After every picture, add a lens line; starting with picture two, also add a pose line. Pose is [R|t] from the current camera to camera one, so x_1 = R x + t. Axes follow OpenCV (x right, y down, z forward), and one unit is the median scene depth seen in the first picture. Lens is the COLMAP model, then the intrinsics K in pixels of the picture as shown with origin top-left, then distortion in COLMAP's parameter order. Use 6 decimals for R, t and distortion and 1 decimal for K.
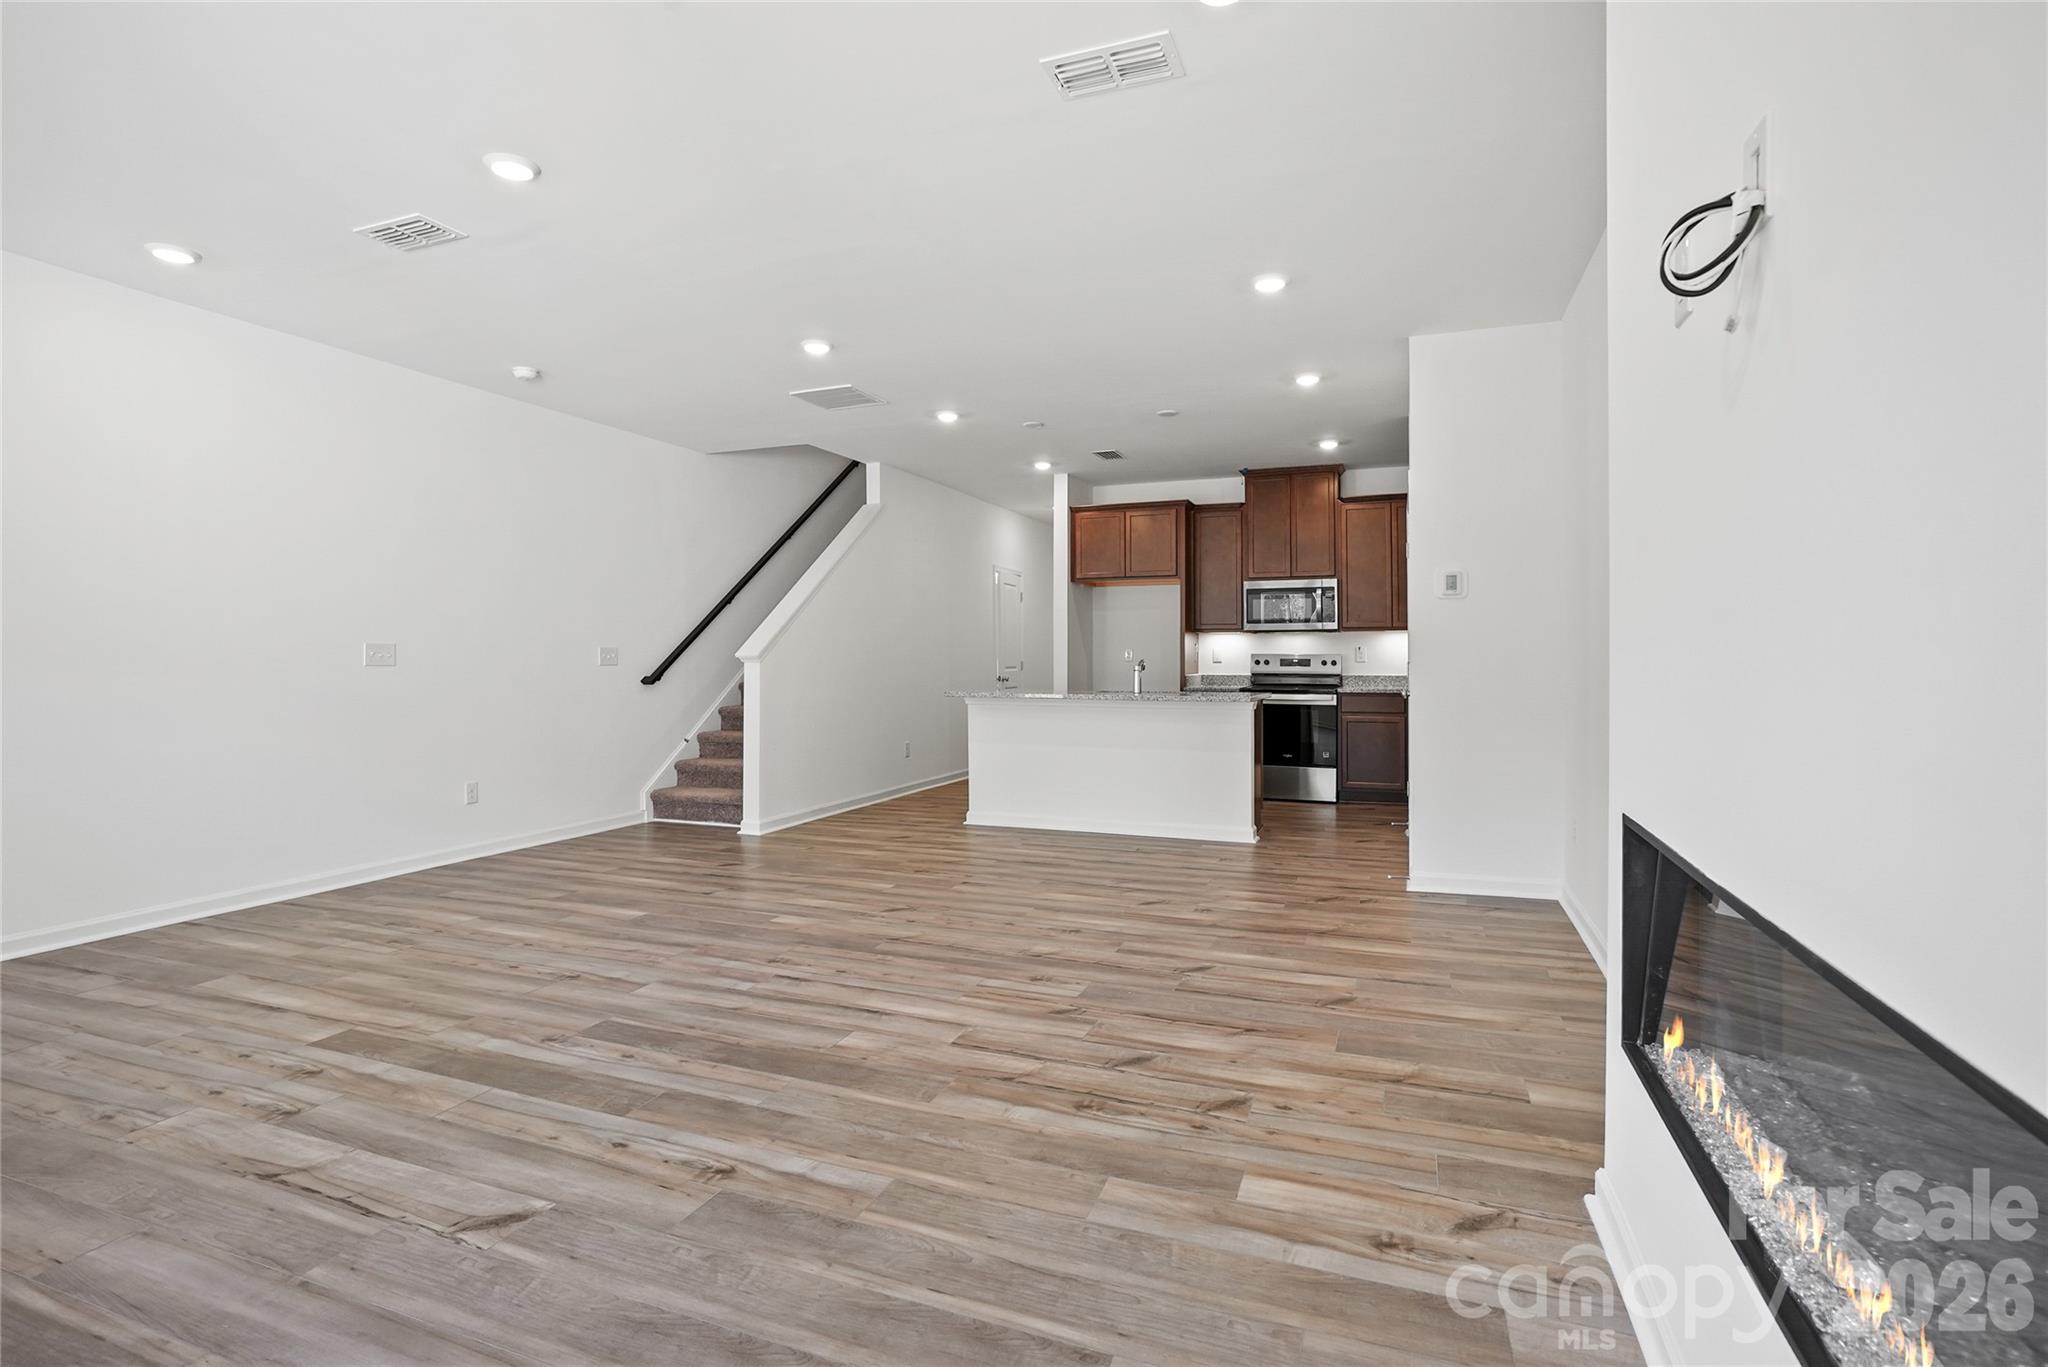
lens RADIAL K [[983.6, 0, 1026.1], [0, 983.6, 656.4], [0, 0, 1]] dist [-0.036932, 0.020024]
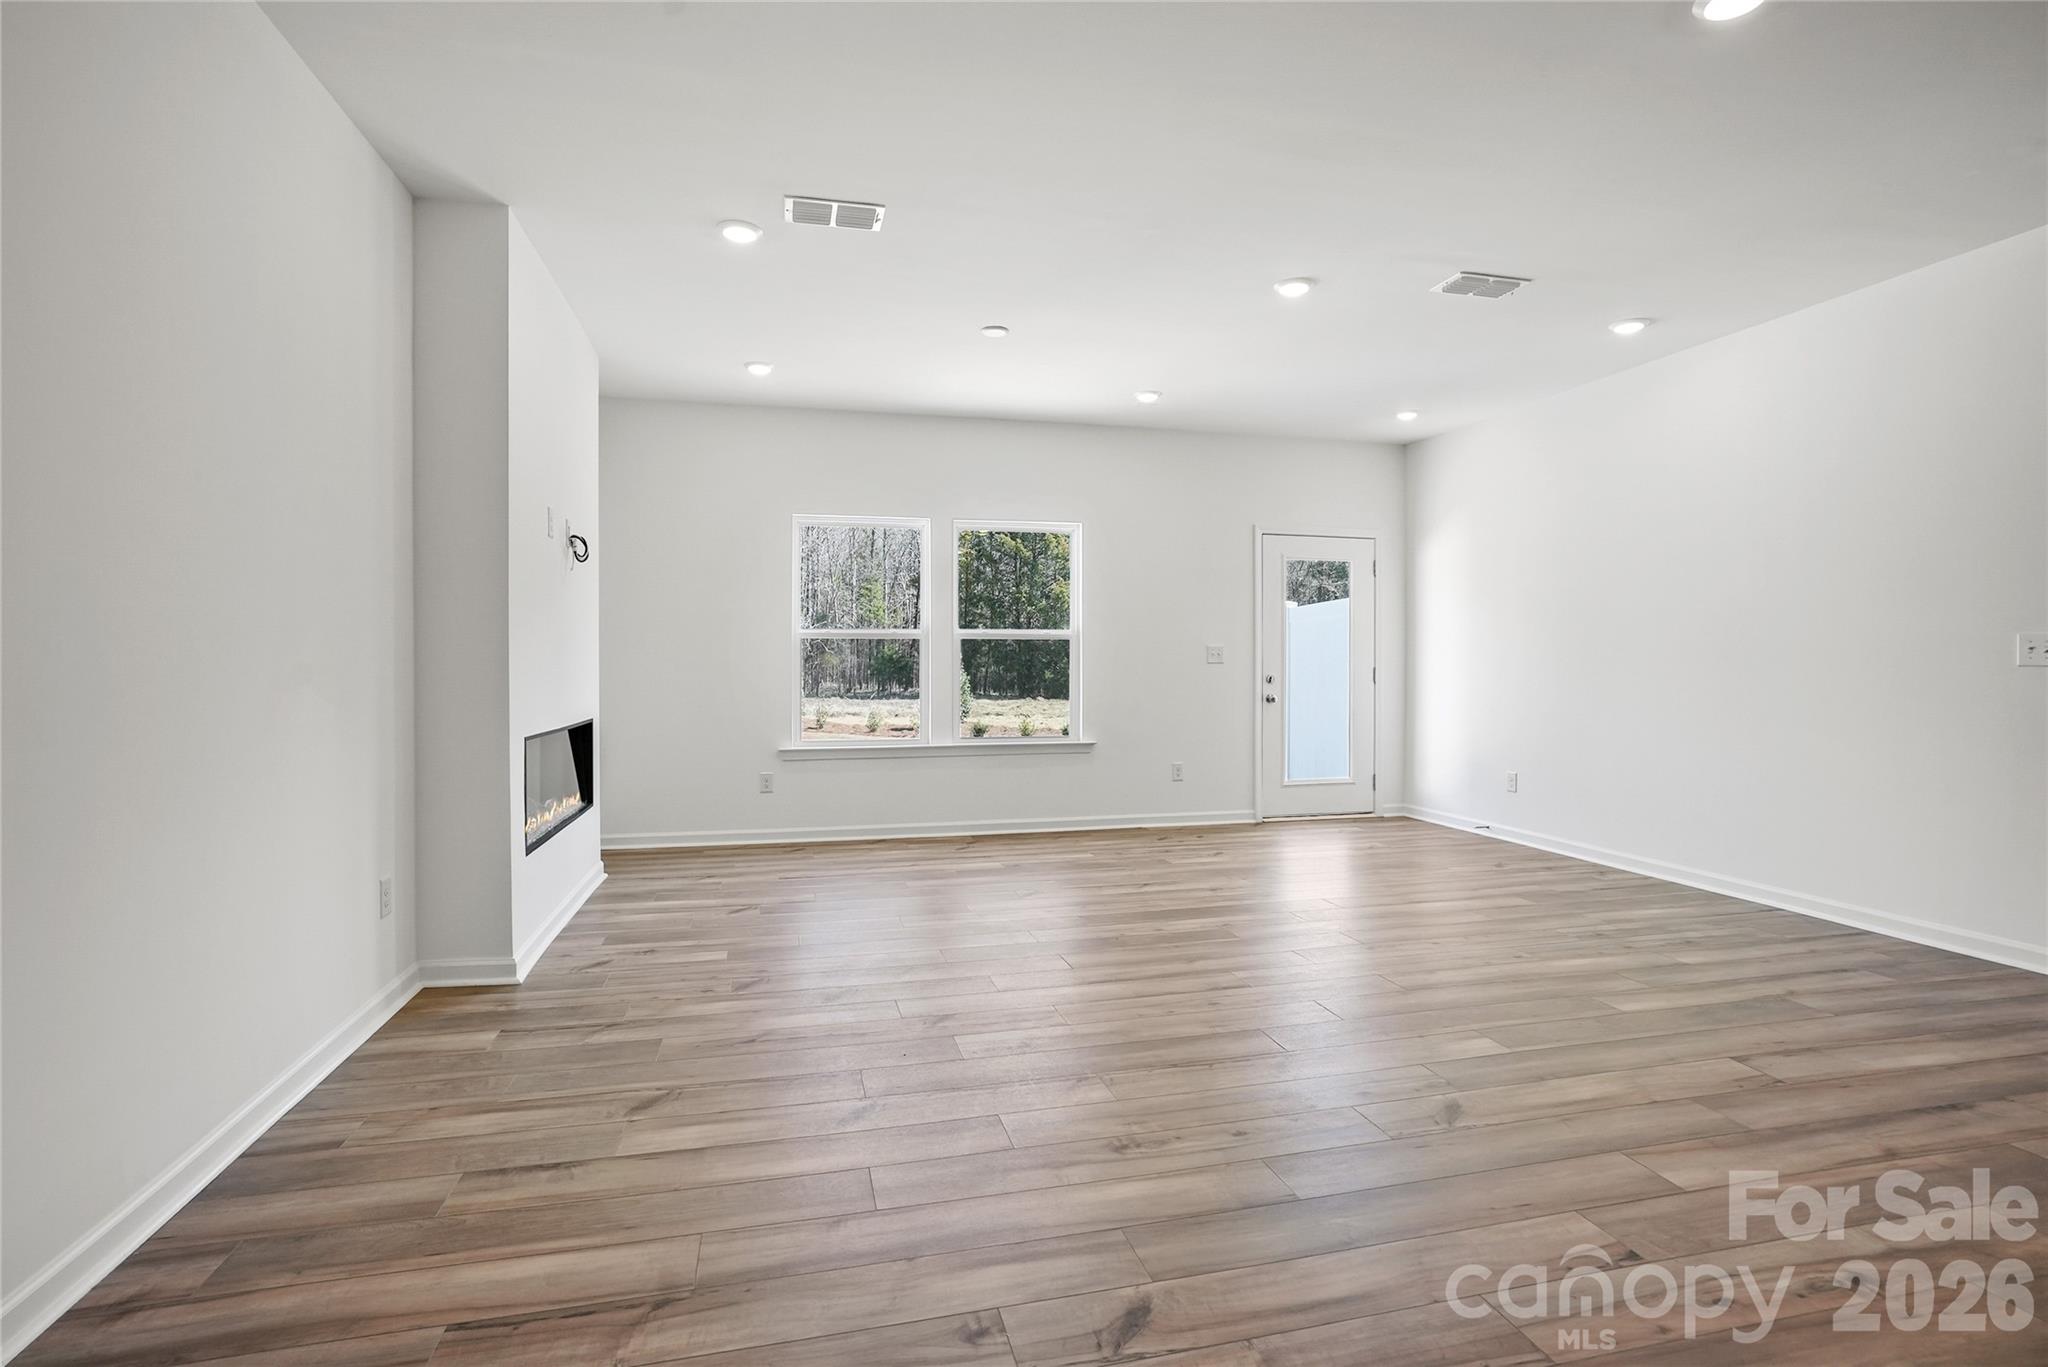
lens RADIAL K [[983.6, 0, 1016.9], [0, 983.6, 667.9], [0, 0, 1]] dist [-0.036932, 0.020024]
pose [[-0.821898, 0.006778, -0.569594, 0.211594], [0.002927, 0.999966, 0.007676, 0.002321], [0.569627, 0.004642, -0.821890, 0.733477]]
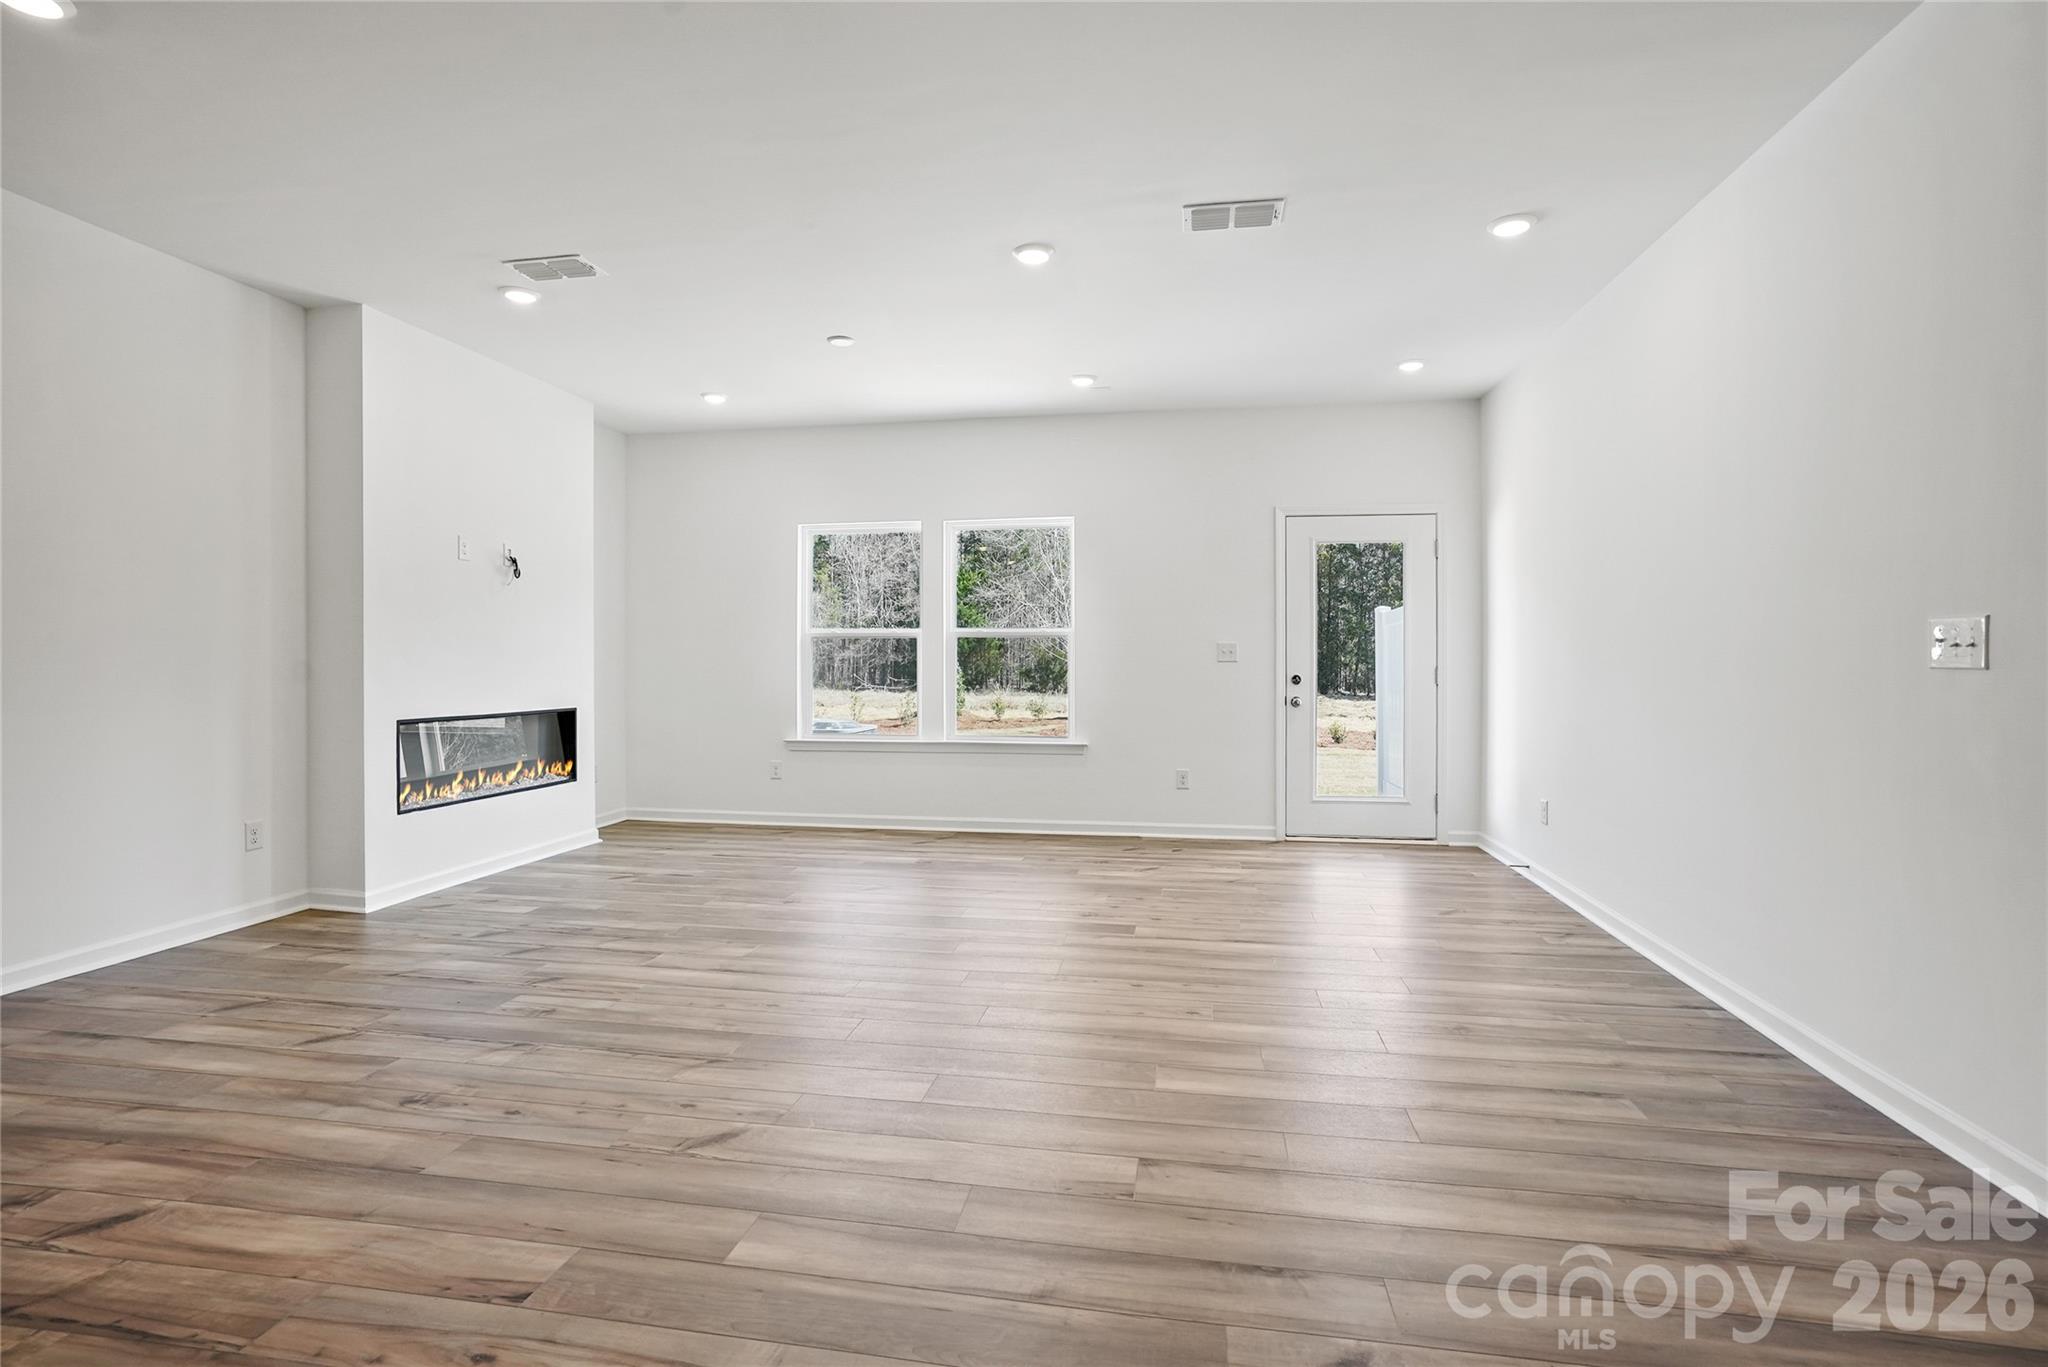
lens RADIAL K [[983.6, 0, 1019.6], [0, 983.6, 662.1], [0, 0, 1]] dist [-0.036932, 0.020024]
pose [[-0.981321, 0.003252, -0.192350, -0.107166], [0.002790, 0.999993, 0.002673, 0.002956], [0.192358, 0.002086, -0.981323, 0.860514]]
